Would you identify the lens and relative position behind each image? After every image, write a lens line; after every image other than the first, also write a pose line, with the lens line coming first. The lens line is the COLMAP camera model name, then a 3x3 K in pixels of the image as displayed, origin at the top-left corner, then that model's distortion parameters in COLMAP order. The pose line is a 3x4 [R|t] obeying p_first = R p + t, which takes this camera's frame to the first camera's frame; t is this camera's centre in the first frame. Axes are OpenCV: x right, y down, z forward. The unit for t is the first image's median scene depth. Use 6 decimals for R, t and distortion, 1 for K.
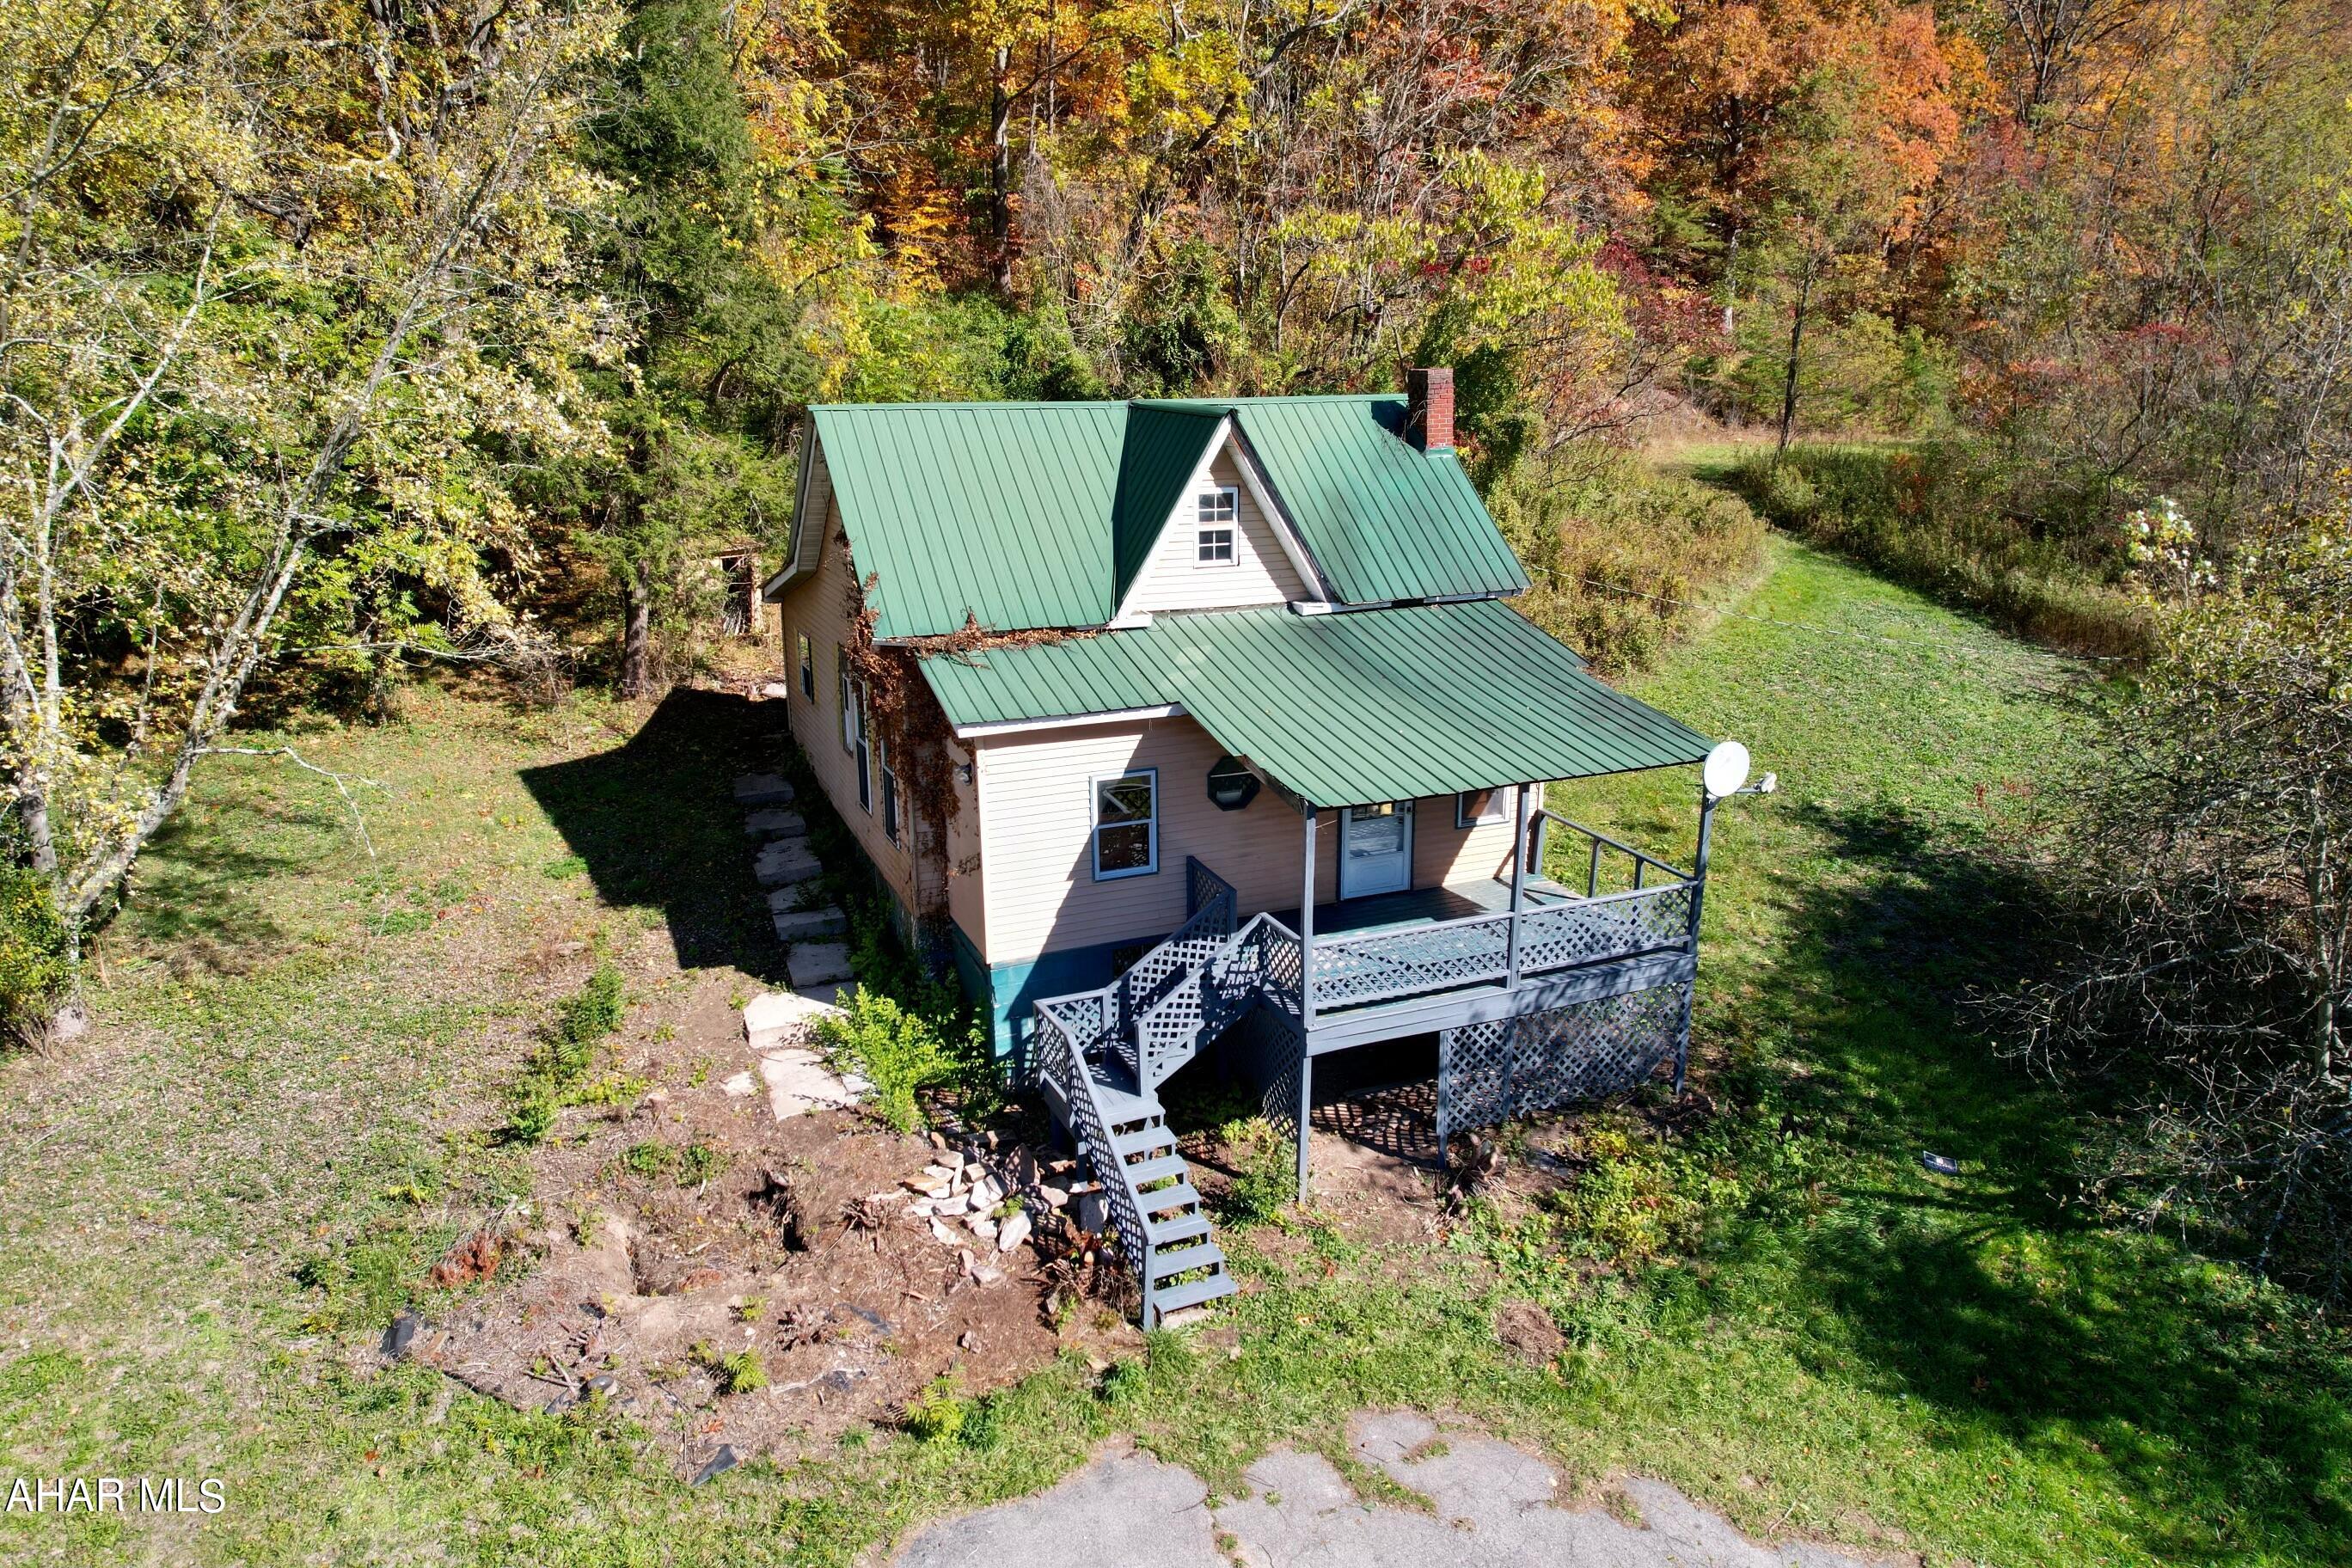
lens RADIAL K [[1507.5, 0, 1181.3], [0, 1507.5, 744.3], [0, 0, 1]] dist [-0.051271, 0.020169]
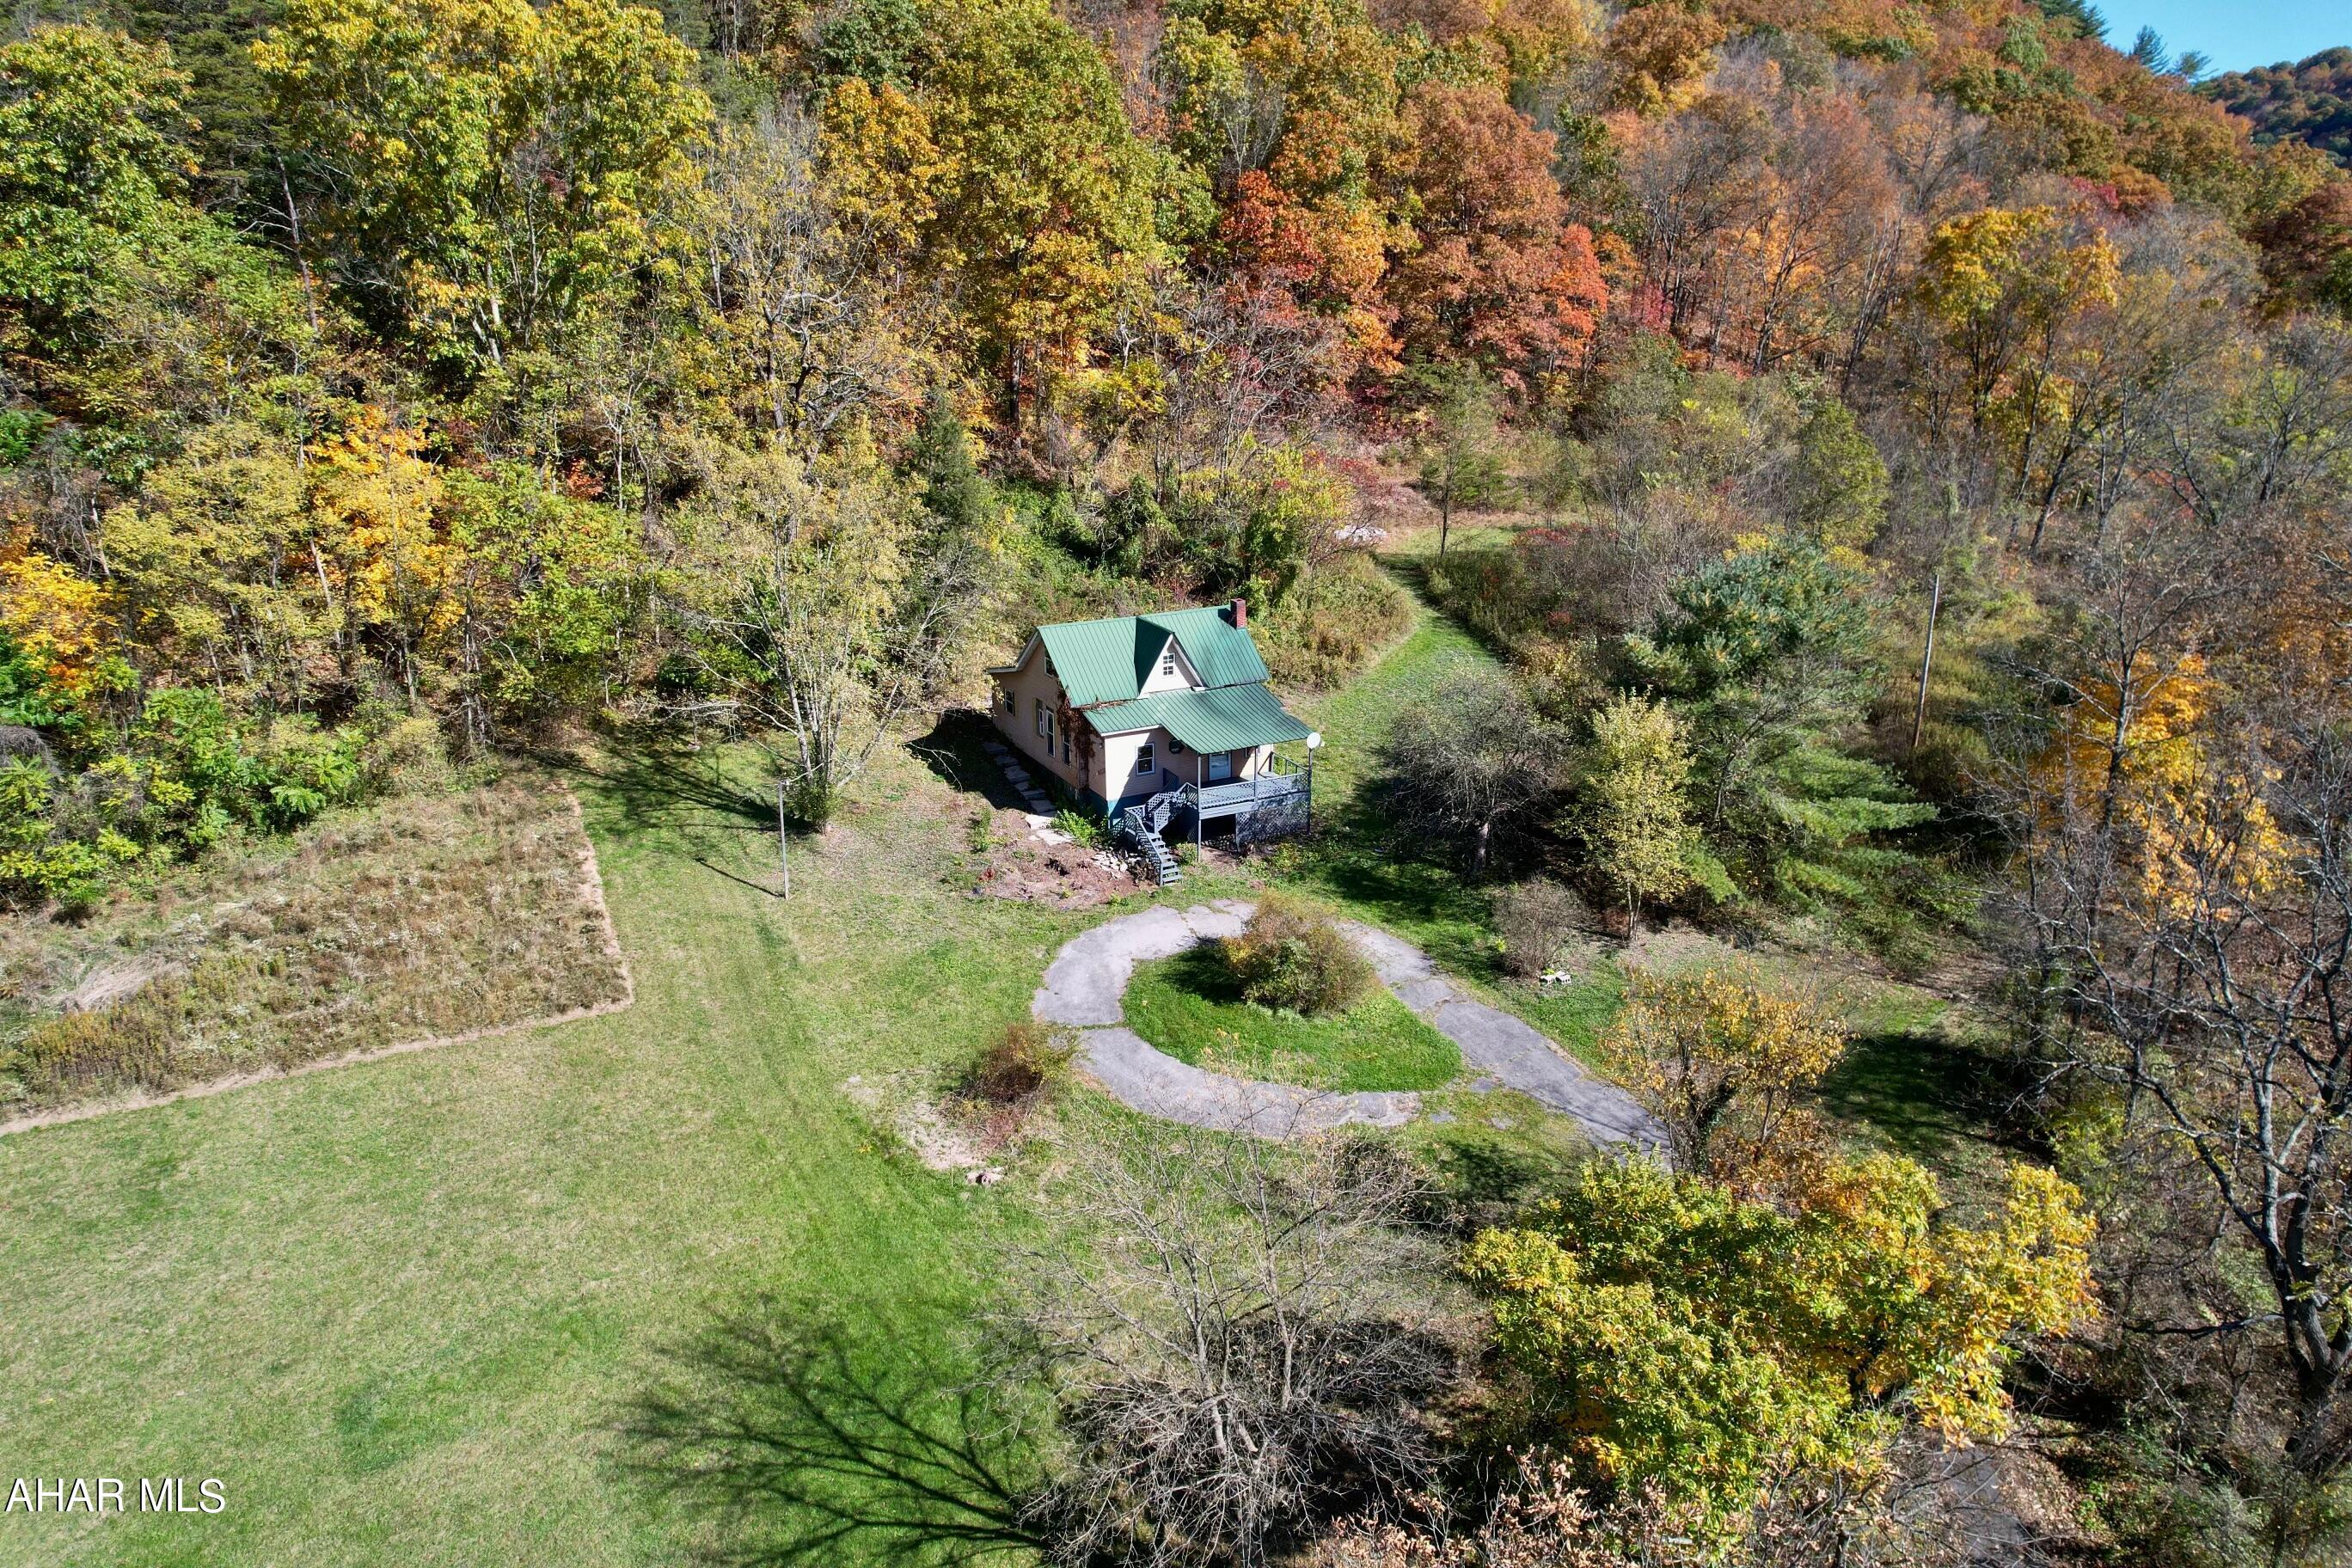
lens RADIAL K [[1502.9, 0, 1177.2], [0, 1502.9, 742.3], [0, 0, 1]] dist [-0.050140, 0.002821]
pose [[0.997201, -0.021768, 0.071529, -0.209027], [0.018512, 0.998775, 0.045879, -0.140113], [-0.072440, -0.044427, 0.996383, -2.402241]]
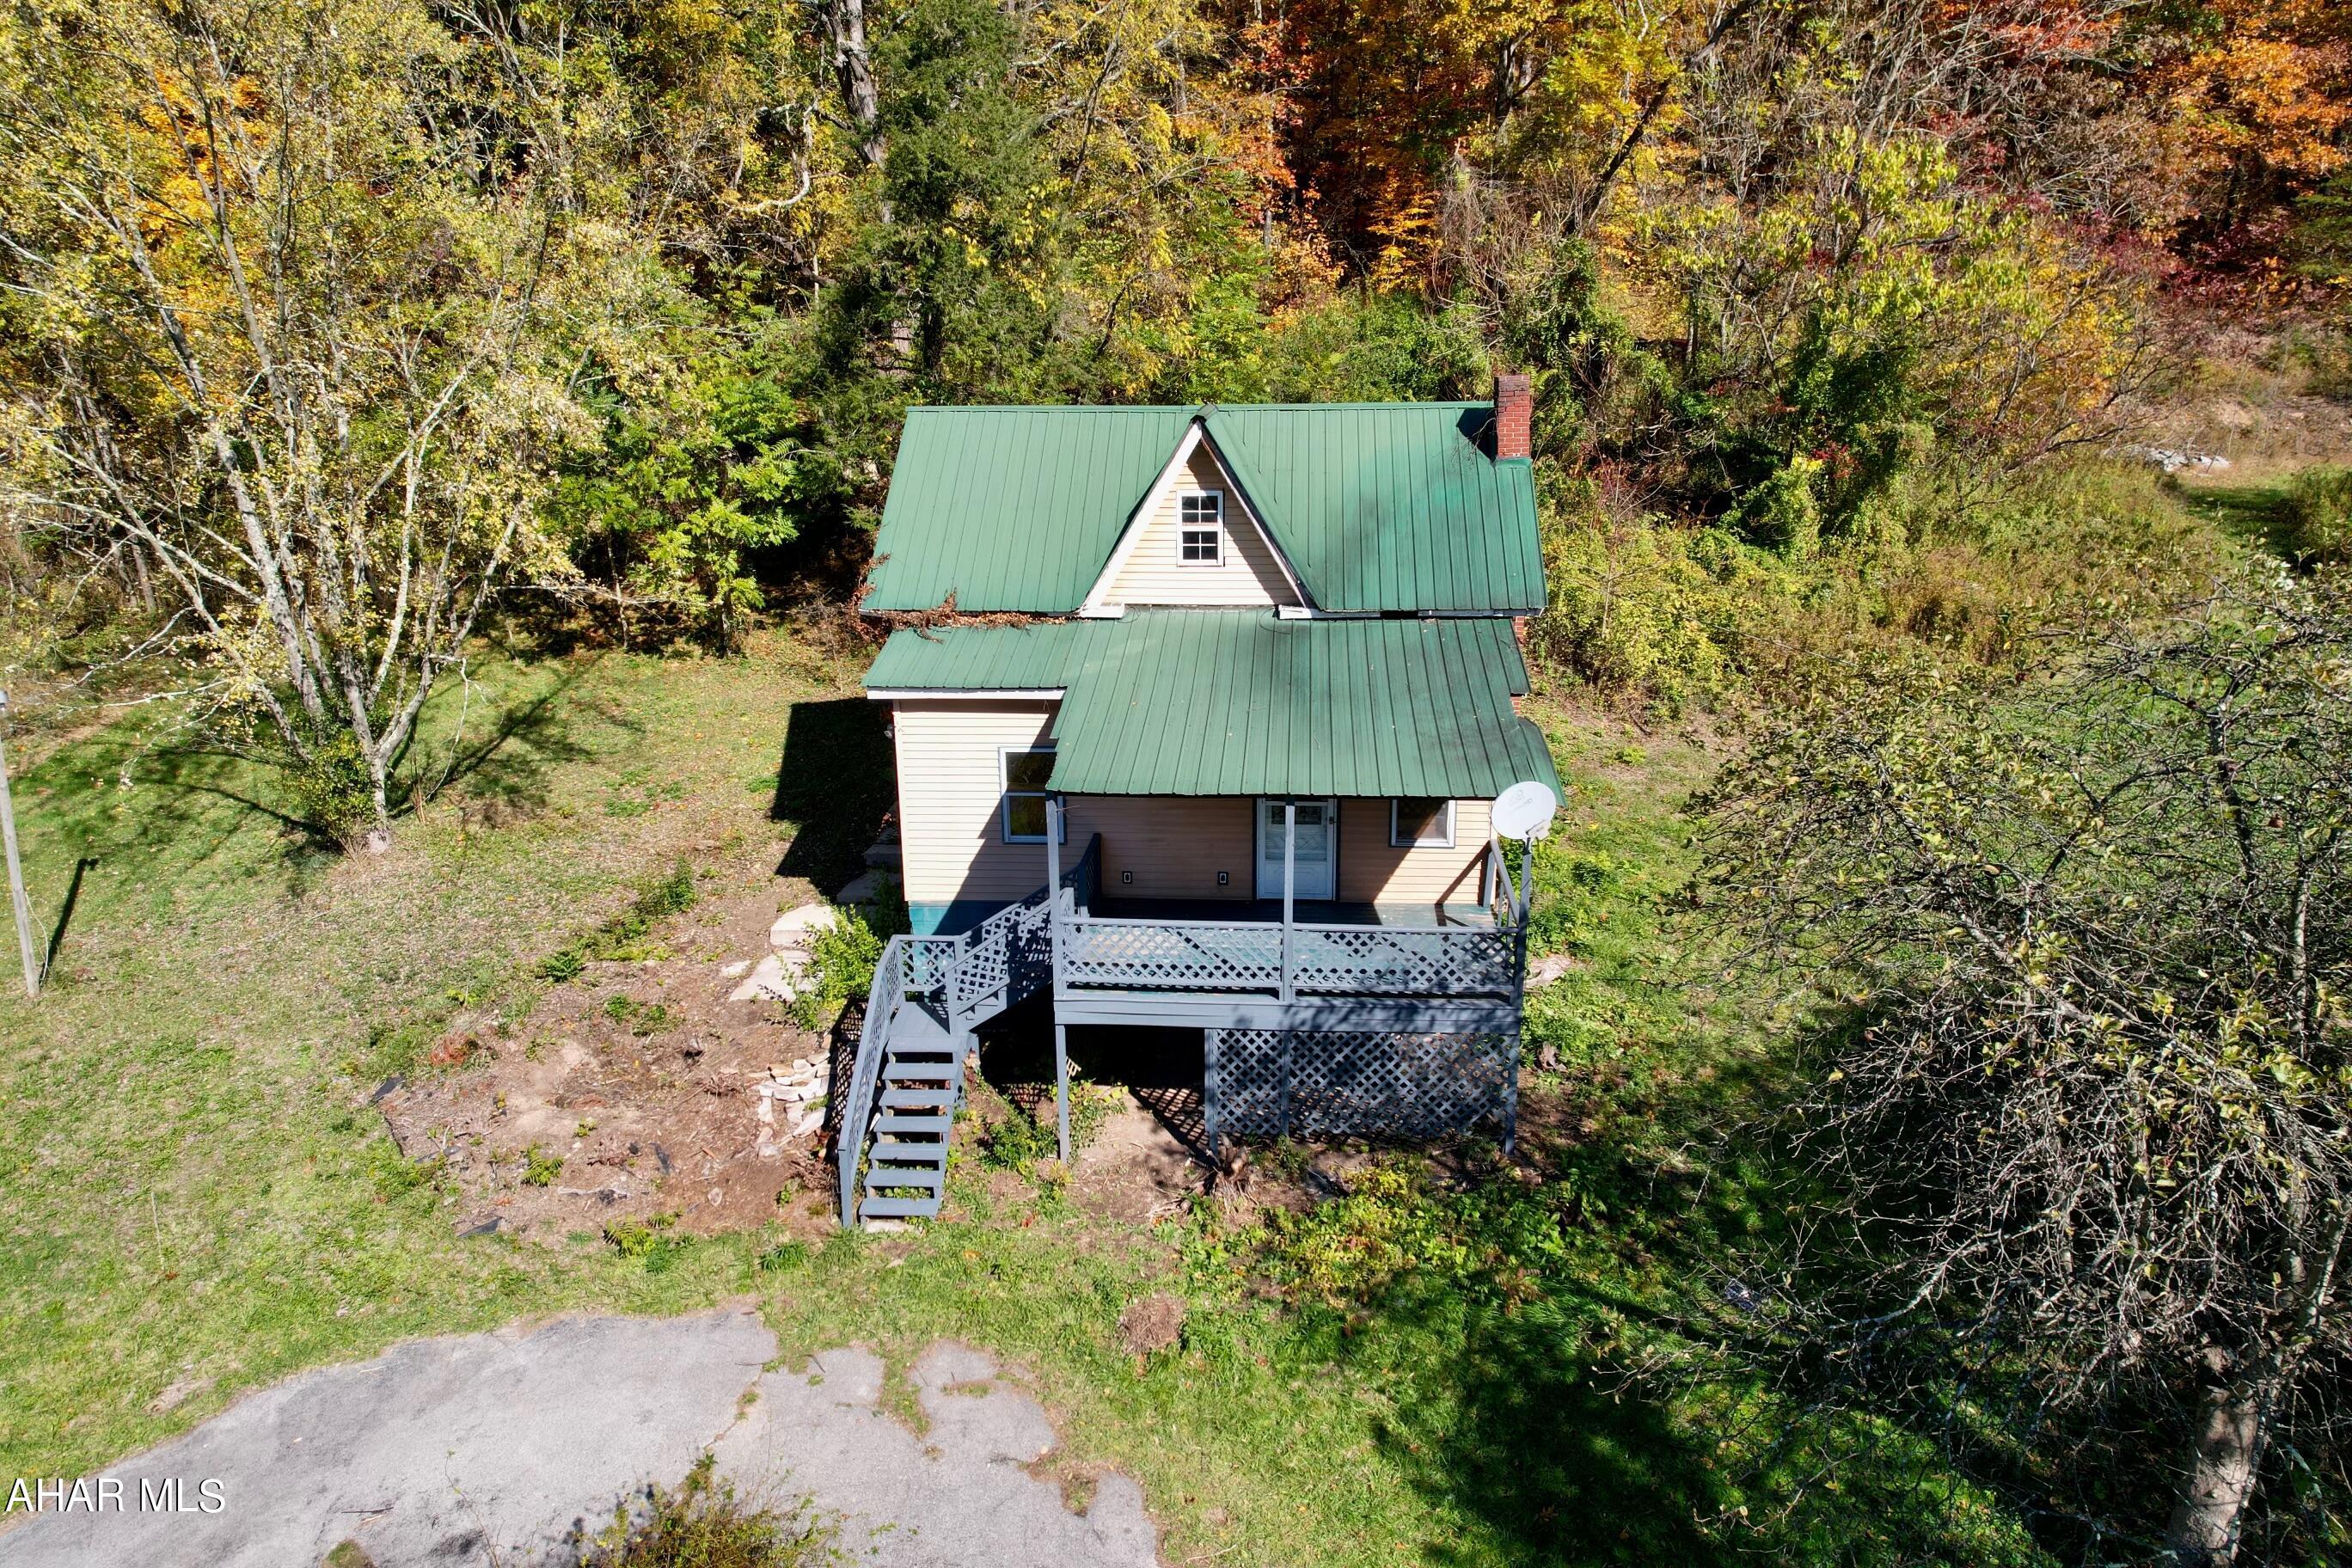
lens RADIAL K [[1502.9, 0, 1177.2], [0, 1502.9, 742.3], [0, 0, 1]] dist [-0.050140, 0.002821]
pose [[0.894239, 0.108550, -0.434227, 0.530497], [-0.107075, 0.993858, 0.027941, -0.026601], [0.434593, 0.021509, 0.900370, 0.064535]]
